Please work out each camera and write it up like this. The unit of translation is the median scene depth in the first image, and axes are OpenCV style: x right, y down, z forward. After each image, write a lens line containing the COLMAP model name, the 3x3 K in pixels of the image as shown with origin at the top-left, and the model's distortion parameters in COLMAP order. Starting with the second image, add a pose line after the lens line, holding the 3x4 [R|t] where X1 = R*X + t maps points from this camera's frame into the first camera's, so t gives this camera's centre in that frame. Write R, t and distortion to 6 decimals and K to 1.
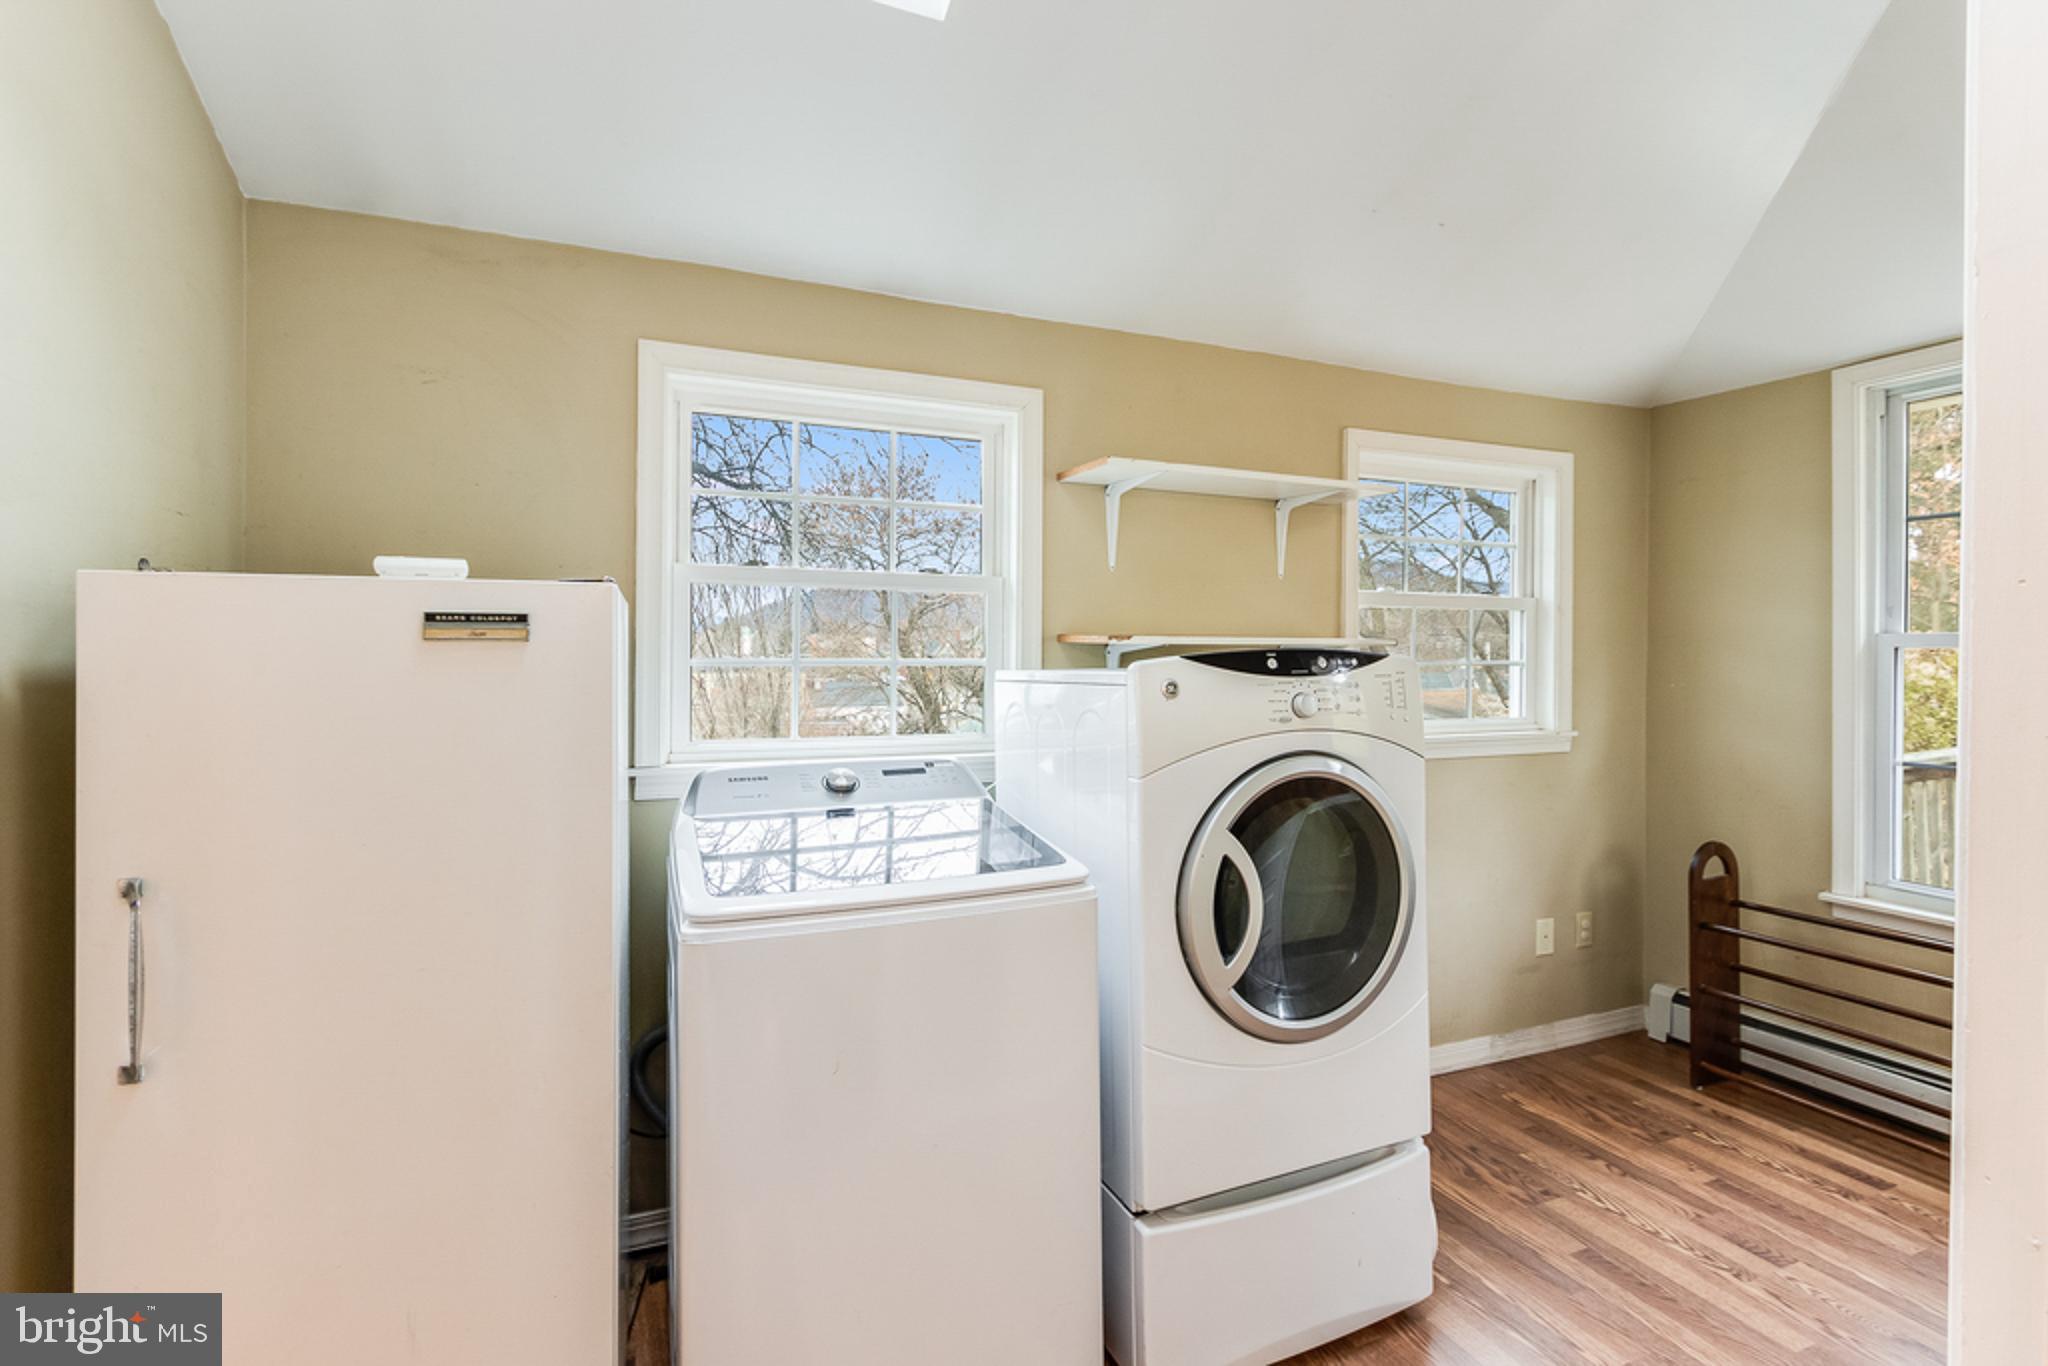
lens RADIAL K [[936.0, 0, 1026.3], [0, 936.0, 656.5], [0, 0, 1]] dist [-0.000974, -0.000035]
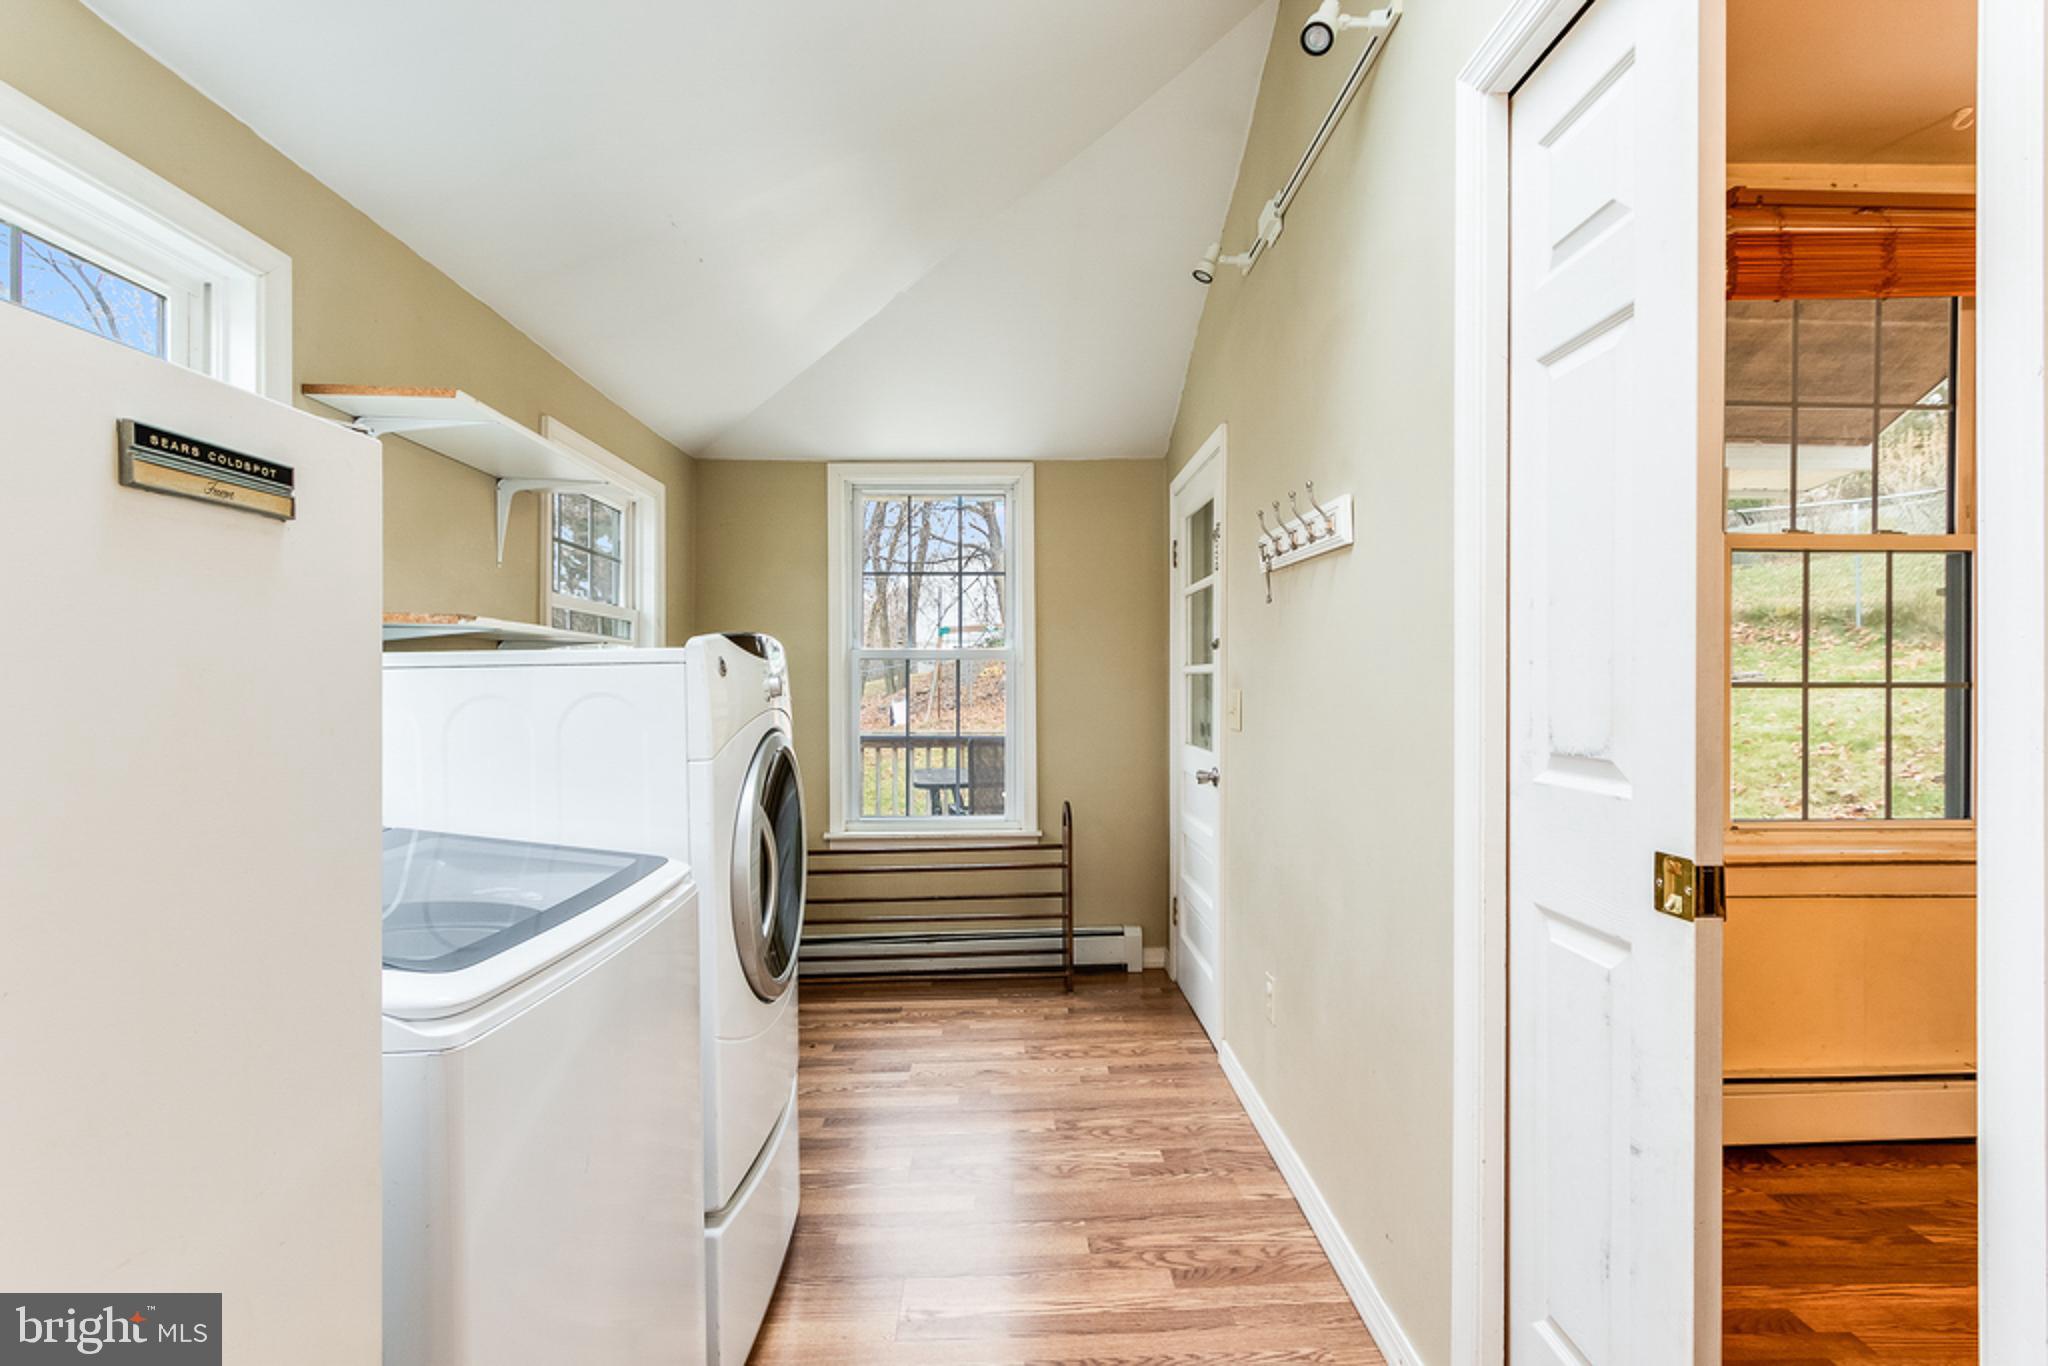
lens RADIAL K [[934.3, 0, 1048.4], [0, 934.3, 687.8], [0, 0, 1]] dist [-0.000430, -0.000089]
pose [[0.367678, -0.010548, 0.929893, -0.395548], [0.010665, 0.999918, 0.007126, 0.033639], [-0.929892, 0.007297, 0.367760, 0.206618]]
